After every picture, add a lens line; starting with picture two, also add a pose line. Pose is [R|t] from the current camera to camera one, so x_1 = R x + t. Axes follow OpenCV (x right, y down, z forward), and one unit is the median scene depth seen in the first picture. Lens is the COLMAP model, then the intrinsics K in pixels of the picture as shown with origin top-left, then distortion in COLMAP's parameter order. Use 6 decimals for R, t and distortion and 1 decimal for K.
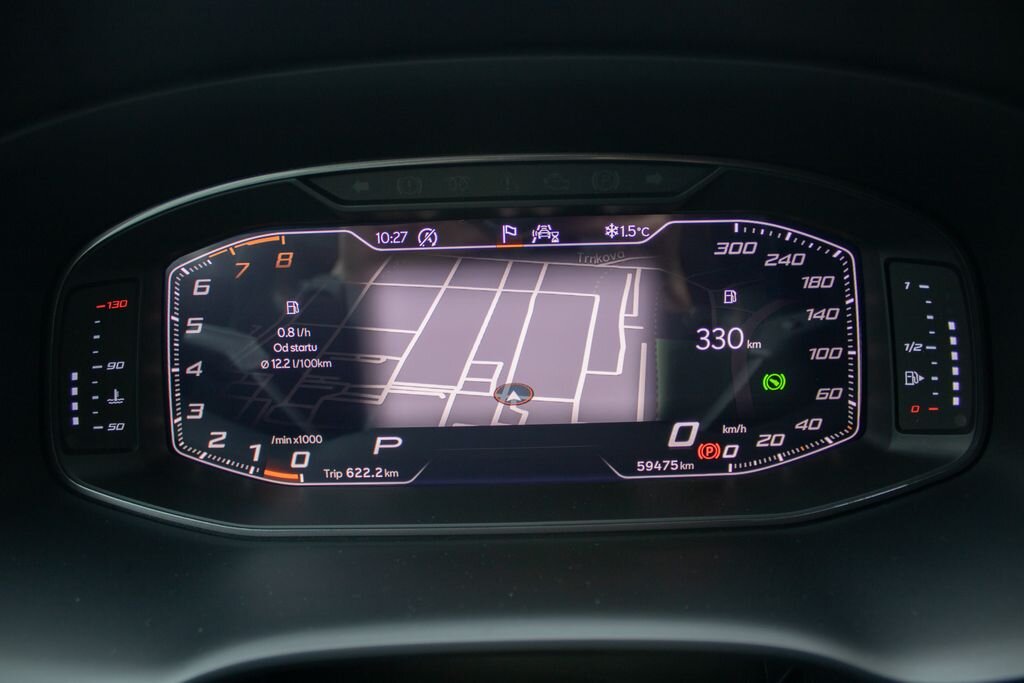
lens RADIAL K [[852.6, 0, 508.8], [0, 852.6, 344.7], [0, 0, 1]] dist [-0.164980, 0.137210]
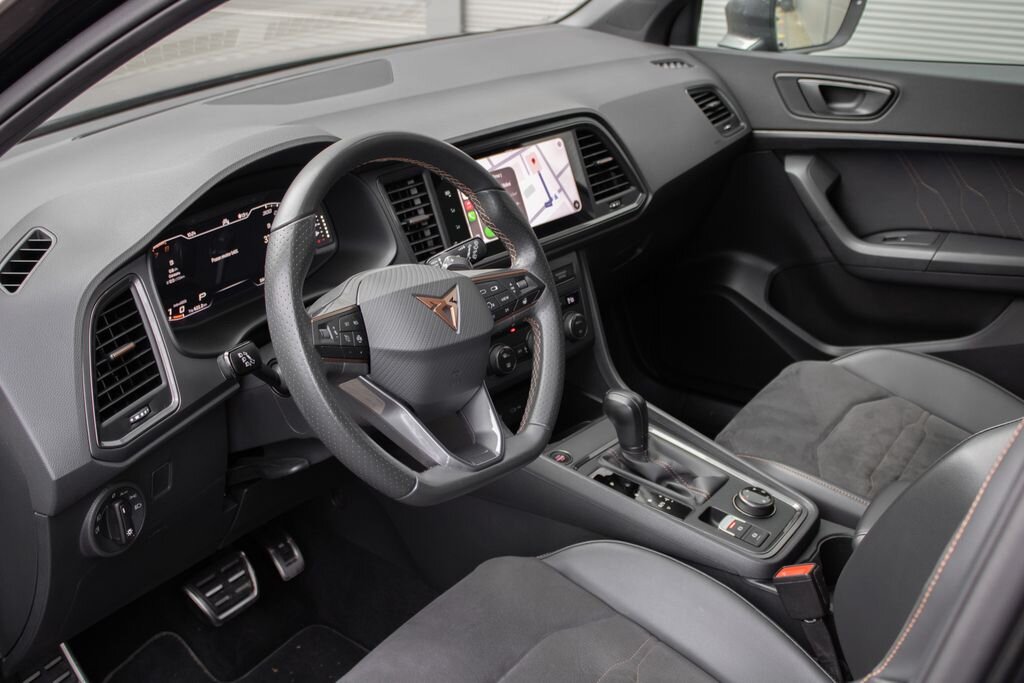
lens RADIAL K [[1124.0, 0, 508.7], [0, 1124.0, 347.0], [0, 0, 1]] dist [-0.105532, 0.000000]
pose [[0.565003, -0.327241, 0.757419, -2.838136], [0.279219, 0.939657, 0.197691, -0.220847], [-0.776407, 0.099789, 0.622281, -2.602315]]
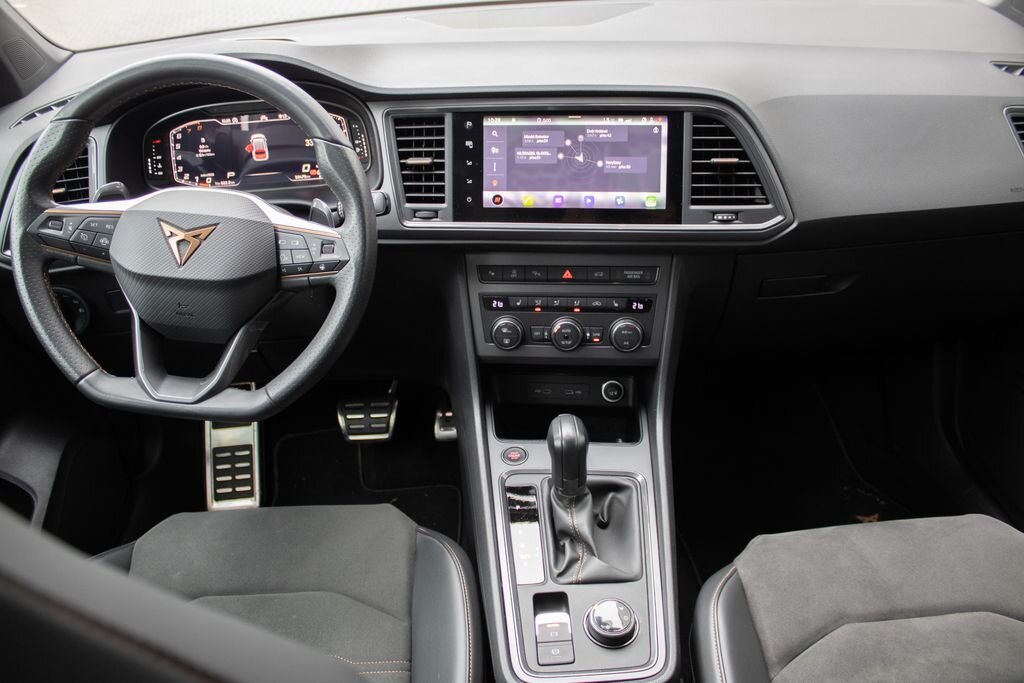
lens RADIAL K [[852.6, 0, 510.2], [0, 852.6, 345.3], [0, 0, 1]] dist [-0.164980, 0.137210]
pose [[0.998504, -0.043307, 0.033370, 0.986818], [0.035788, 0.979167, 0.199880, 0.167883], [-0.041331, -0.198387, 0.979252, -2.983932]]
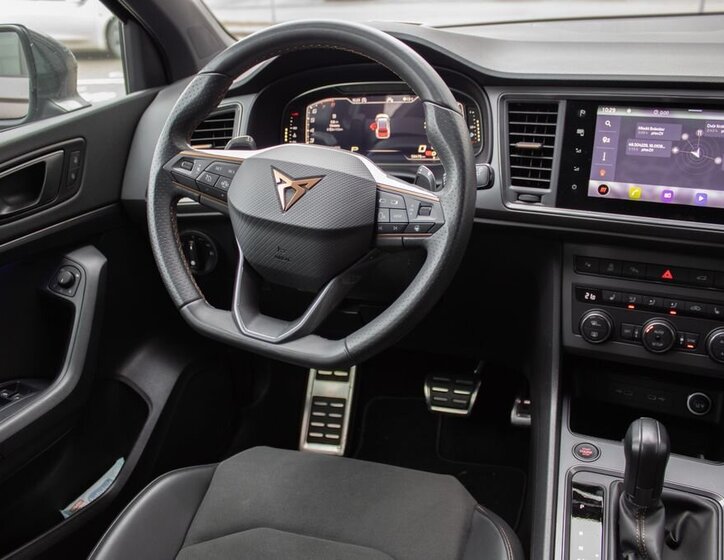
lens RADIAL K [[696.1, 0, 363.0], [0, 696.1, 280.4], [0, 0, 1]] dist [-0.104024, 0.000000]
pose [[0.953165, 0.083952, -0.290567, 0.987225], [-0.052006, 0.991889, 0.115982, 0.372512], [0.297948, -0.095439, 0.949799, -2.414622]]
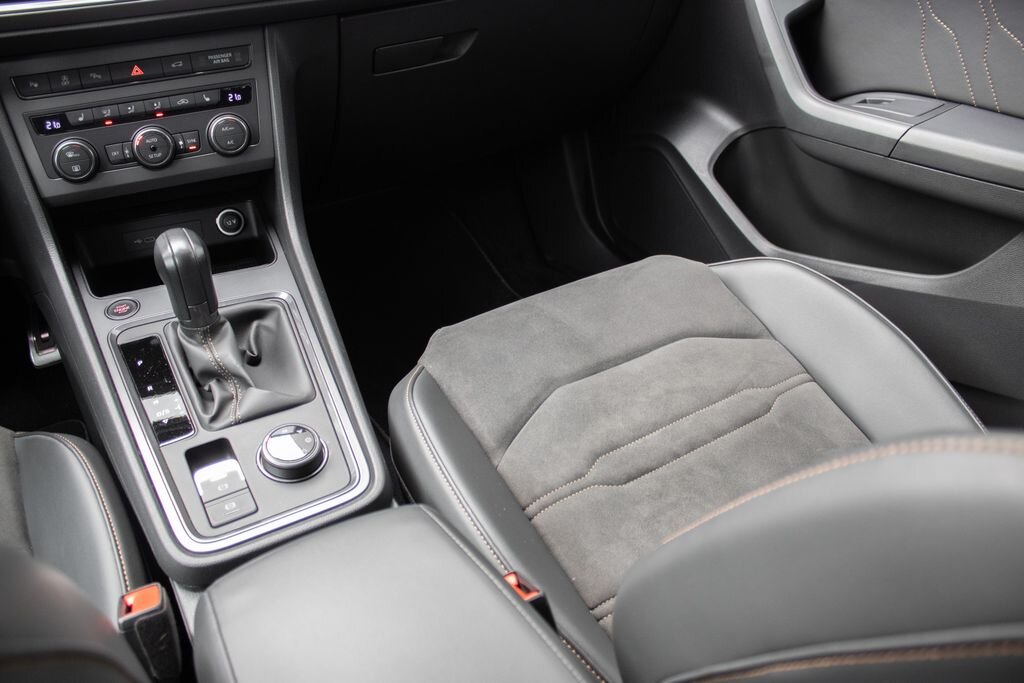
lens RADIAL K [[846.2, 0, 510.9], [0, 846.2, 341.1], [0, 0, 1]] dist [-0.132173, 0.076331]
pose [[0.859392, -0.280186, 0.427717, 1.015458], [0.163183, 0.943046, 0.289887, 0.883115], [-0.484579, -0.179330, 0.856168, -2.510506]]
